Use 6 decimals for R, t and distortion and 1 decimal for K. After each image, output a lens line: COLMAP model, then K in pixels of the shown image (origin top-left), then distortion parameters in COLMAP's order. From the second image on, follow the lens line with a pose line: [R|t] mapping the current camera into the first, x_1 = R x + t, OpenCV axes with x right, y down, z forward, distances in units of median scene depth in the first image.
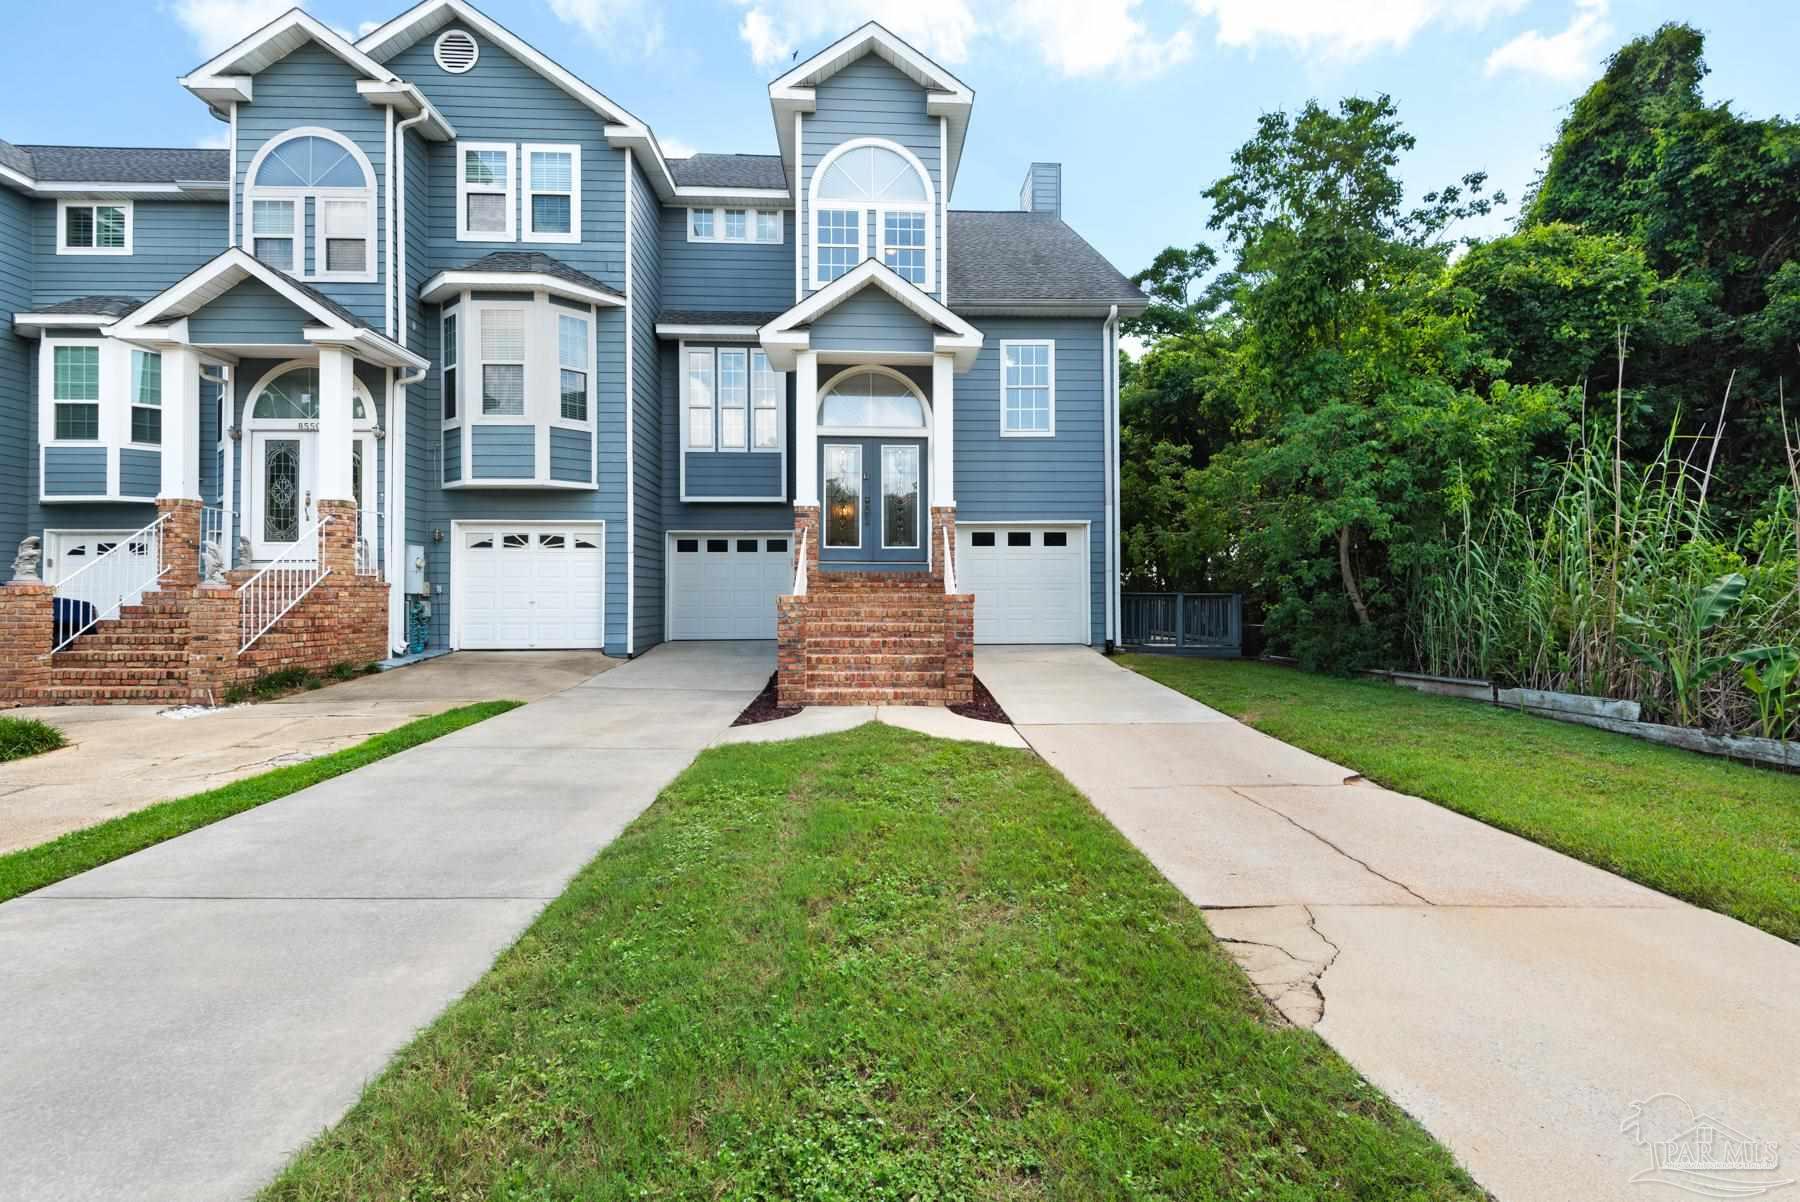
lens RADIAL K [[873.3, 0, 898.4], [0, 873.3, 597.3], [0, 0, 1]] dist [-0.000537, -0.001620]
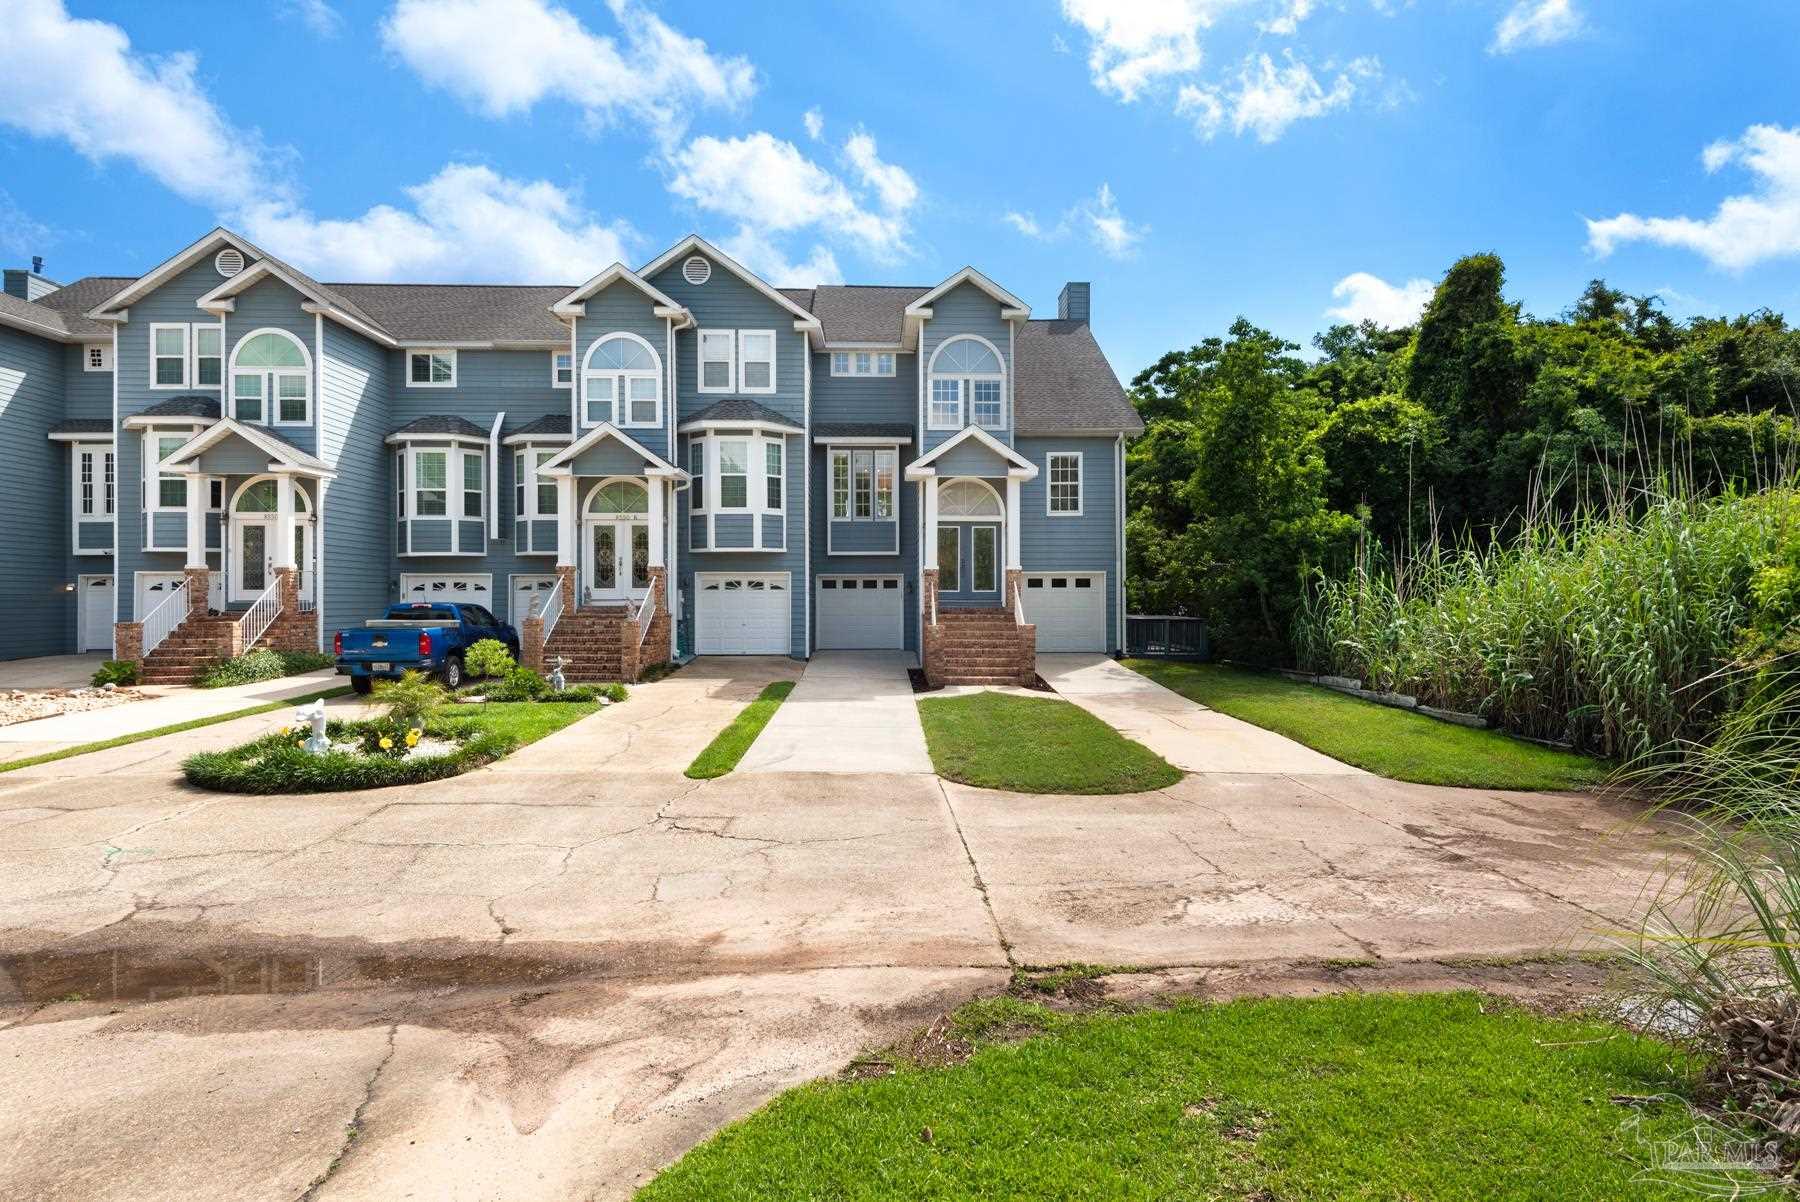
lens RADIAL K [[994.0, 0, 898.9], [0, 994.0, 594.3], [0, 0, 1]] dist [0.002285, 0.001282]
pose [[0.999876, 0.001064, -0.015743, -0.122767], [-0.001169, 0.999977, -0.006689, -0.038738], [0.015736, 0.006706, 0.999854, -0.796013]]
